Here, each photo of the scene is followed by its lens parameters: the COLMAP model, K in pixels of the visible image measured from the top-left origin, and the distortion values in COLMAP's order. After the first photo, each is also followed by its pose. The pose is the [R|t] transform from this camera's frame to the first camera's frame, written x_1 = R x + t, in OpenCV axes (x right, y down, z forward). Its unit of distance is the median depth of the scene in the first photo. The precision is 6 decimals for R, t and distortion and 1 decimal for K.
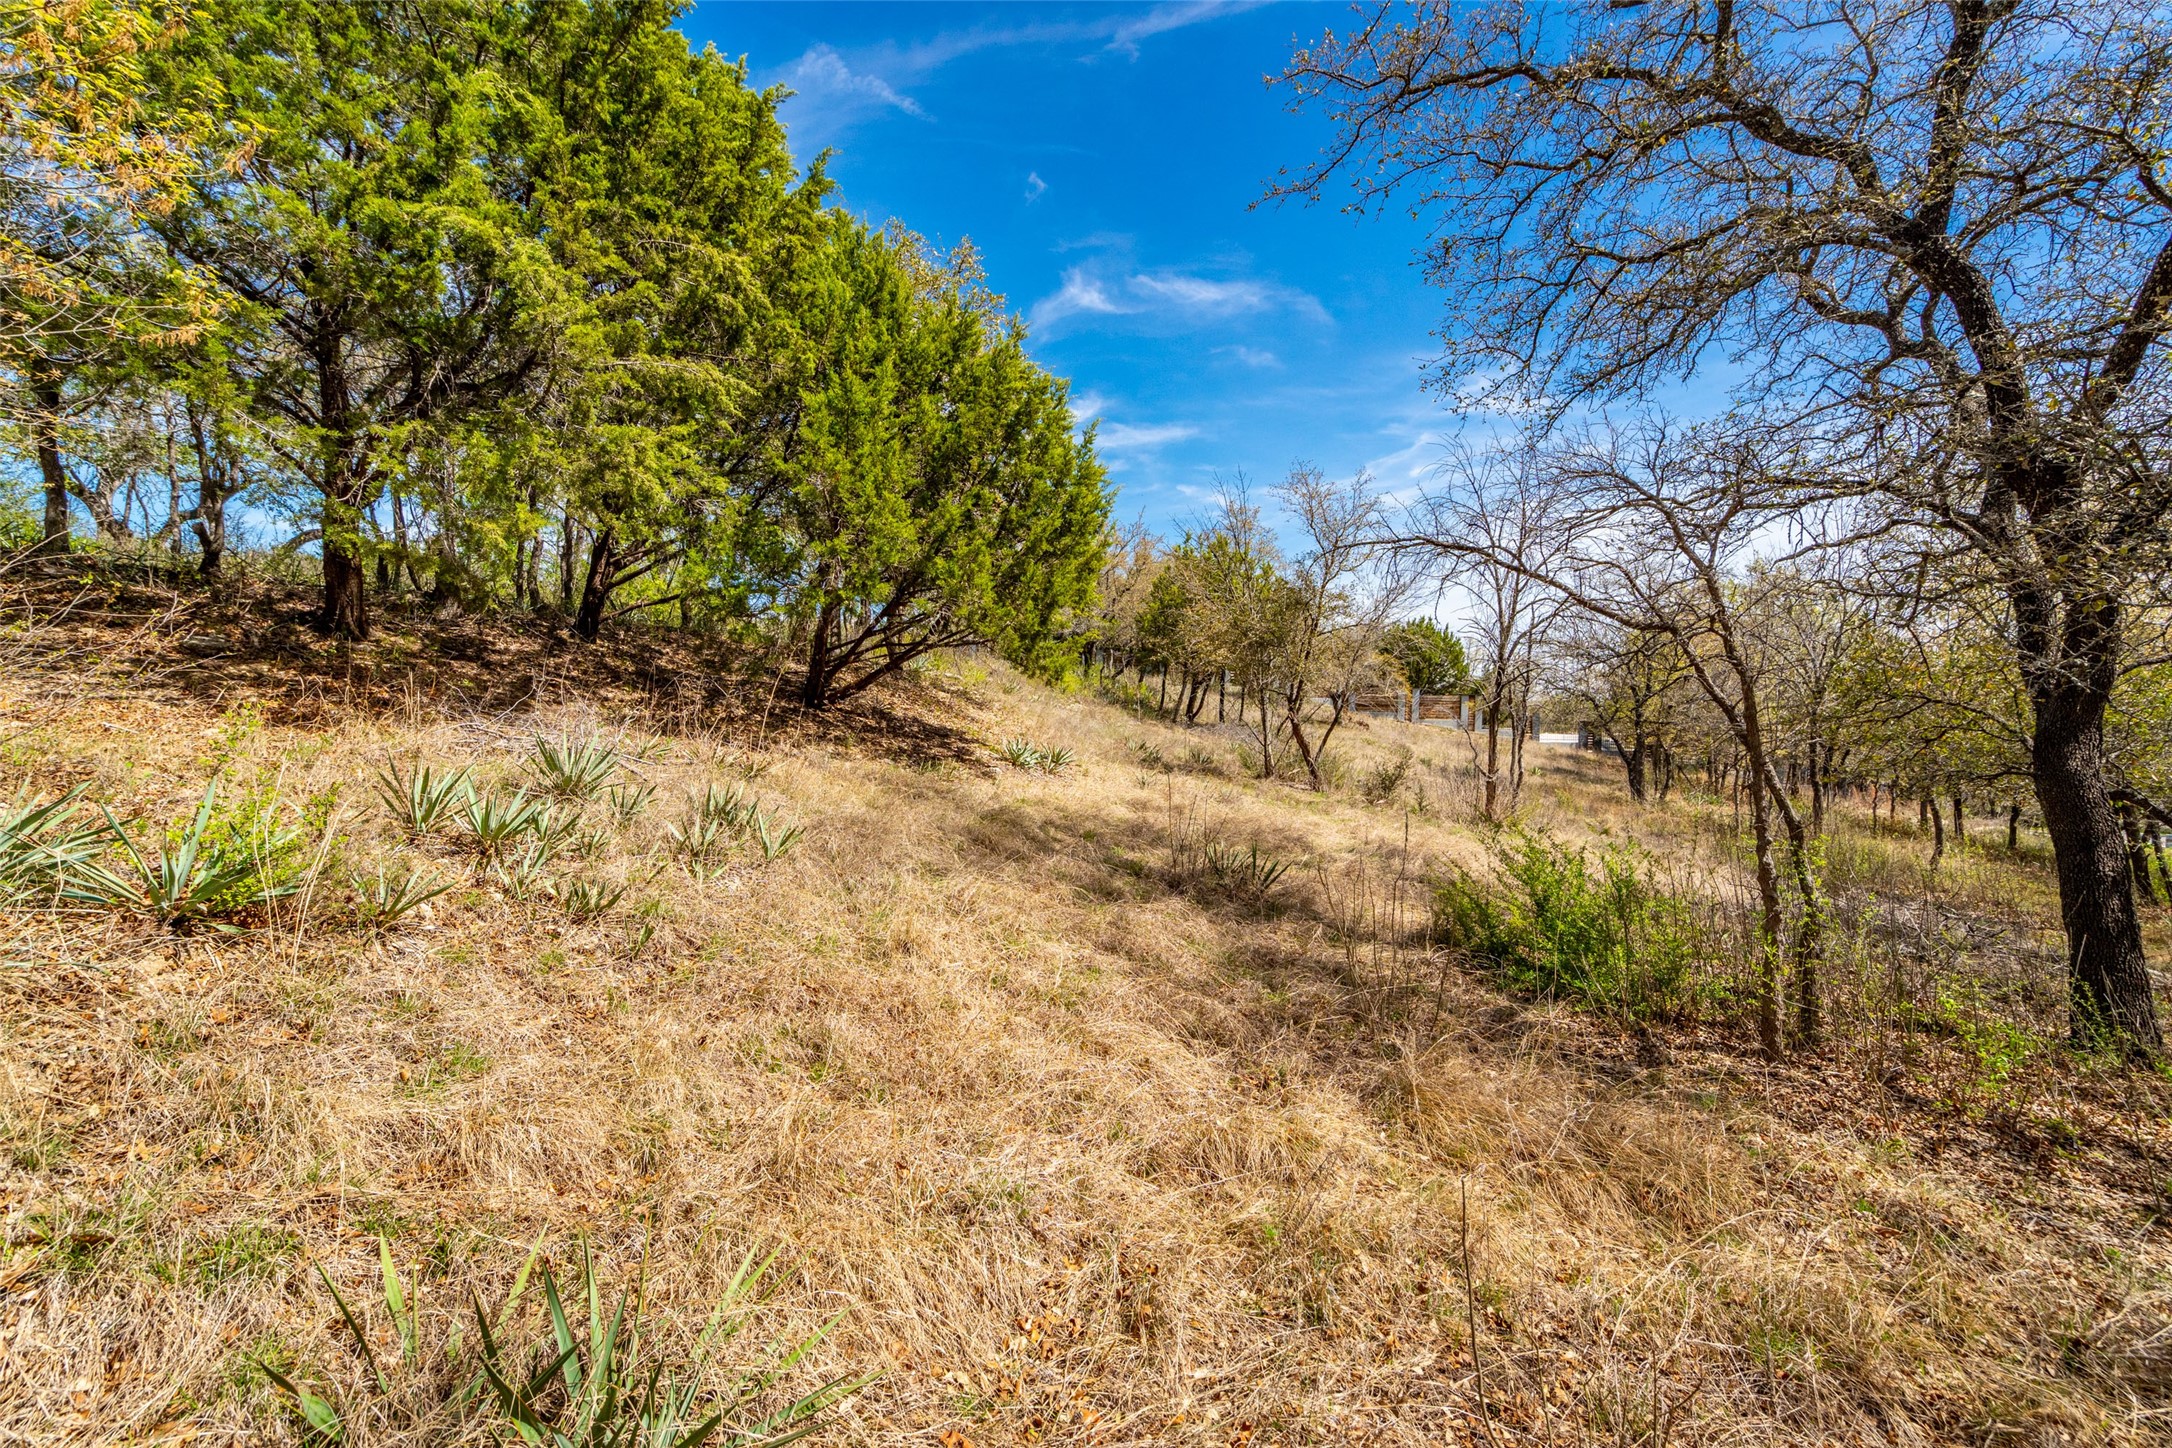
lens RADIAL K [[965.4, 0, 1086.0], [0, 965.4, 724.0], [0, 0, 1]] dist [-0.001149, -0.000105]
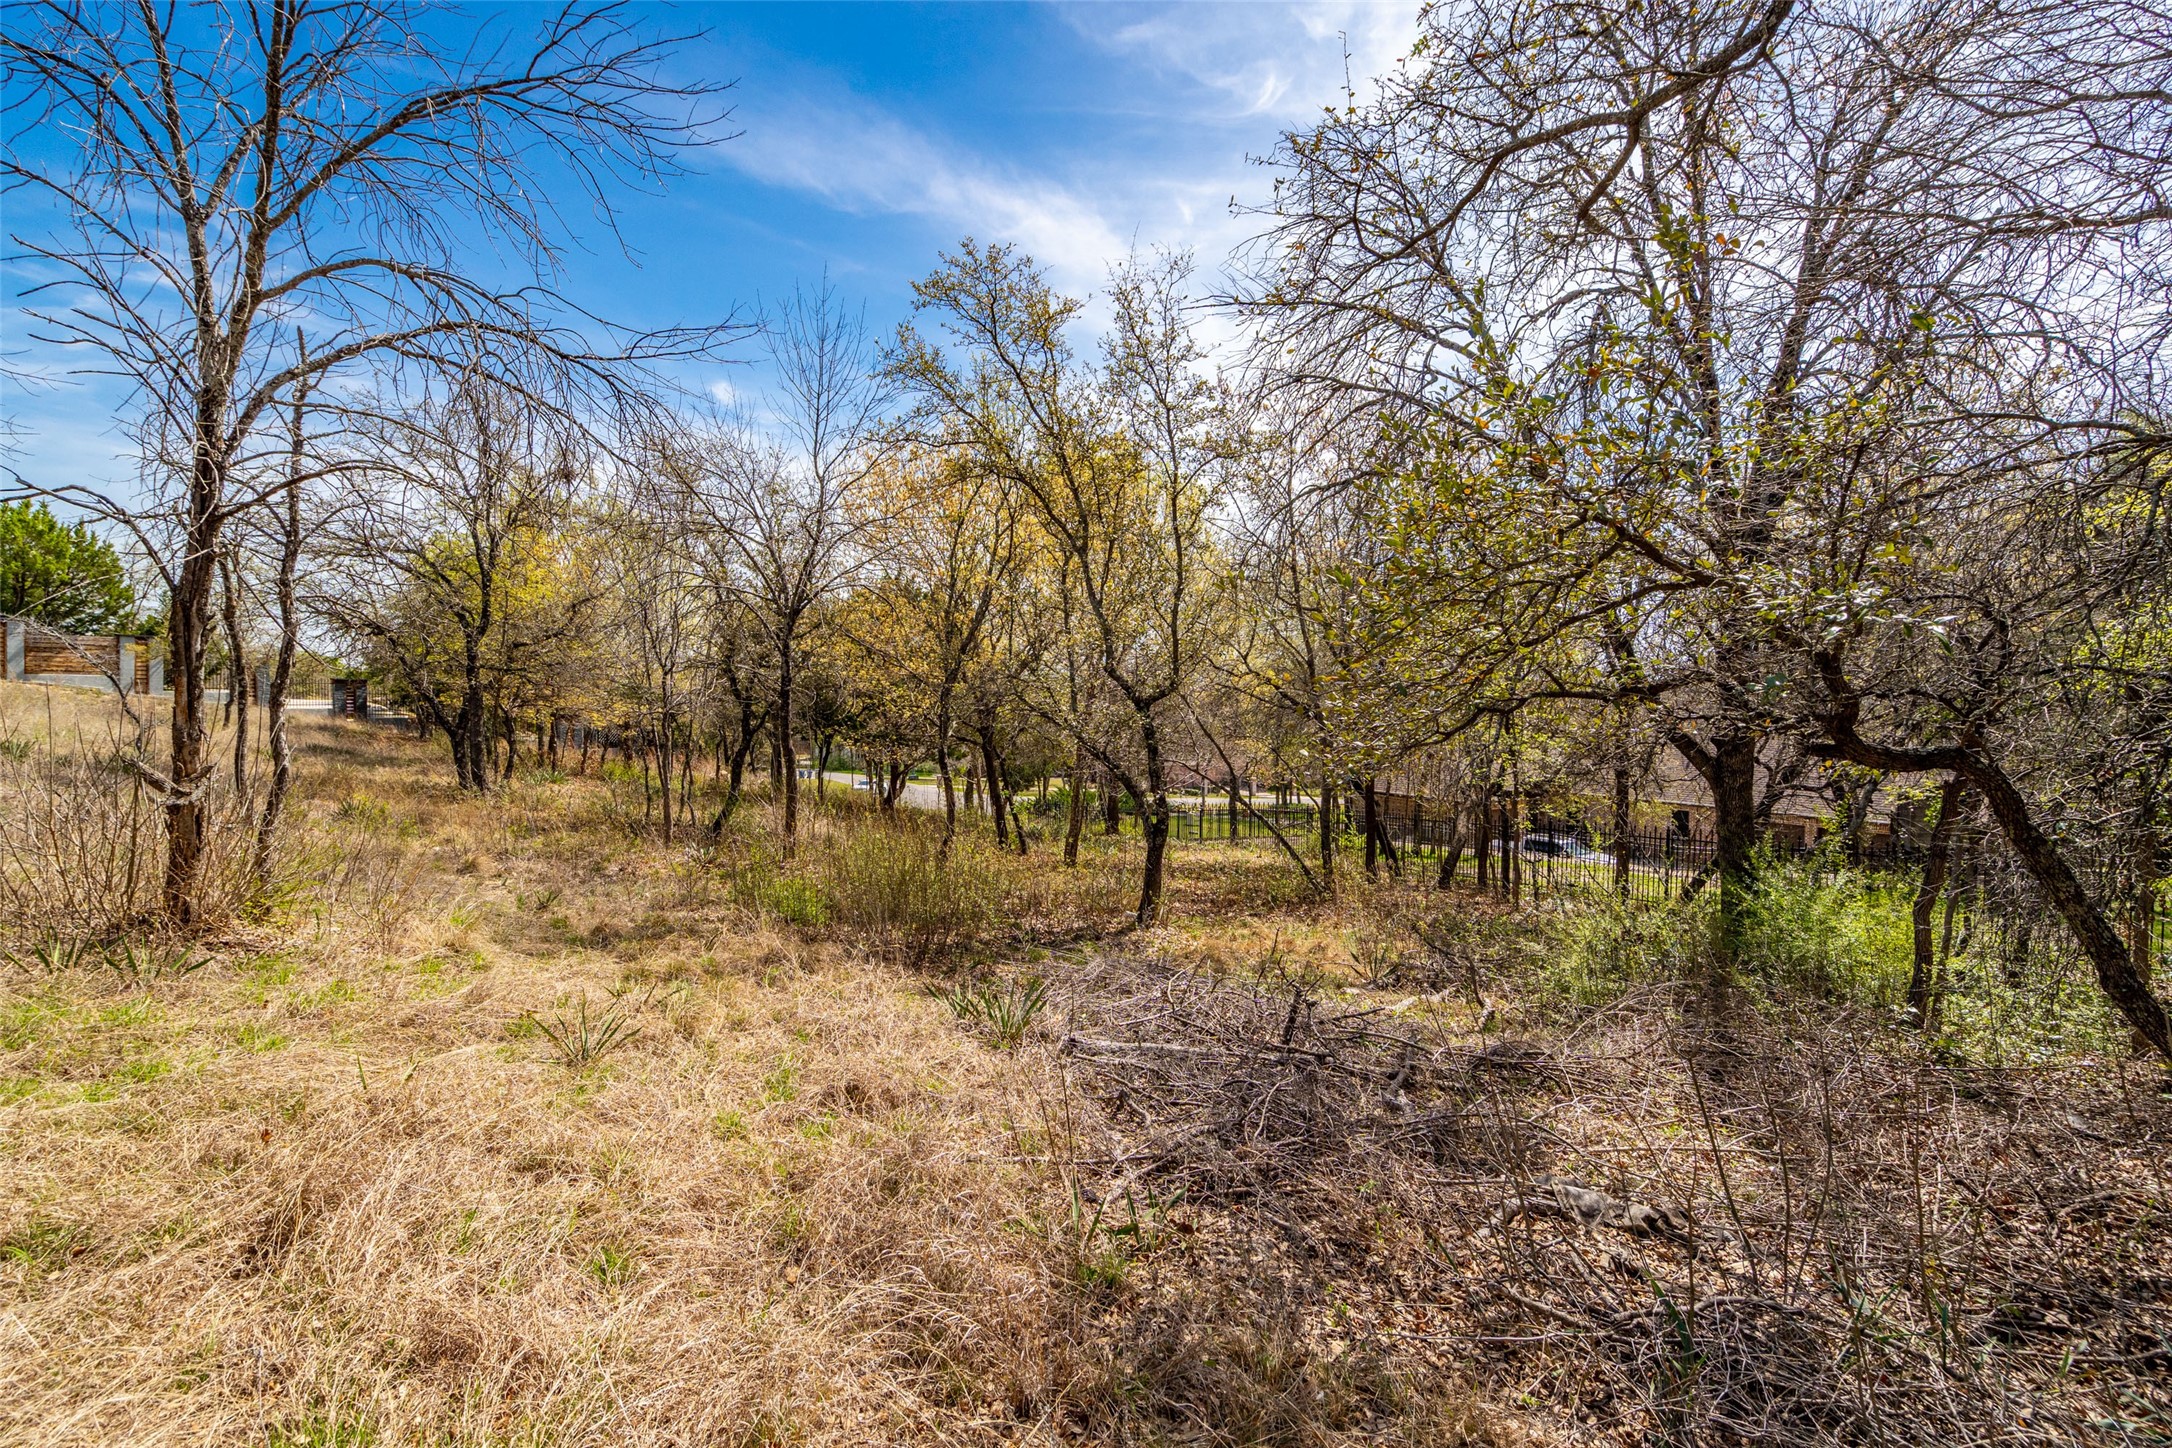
lens RADIAL K [[965.4, 0, 1086.0], [0, 965.4, 724.0], [0, 0, 1]] dist [-0.001149, -0.000105]
pose [[0.409124, -0.038416, 0.911670, 0.119123], [0.006236, 0.999208, 0.039307, 0.009226], [-0.912458, -0.010396, 0.409039, 0.282465]]
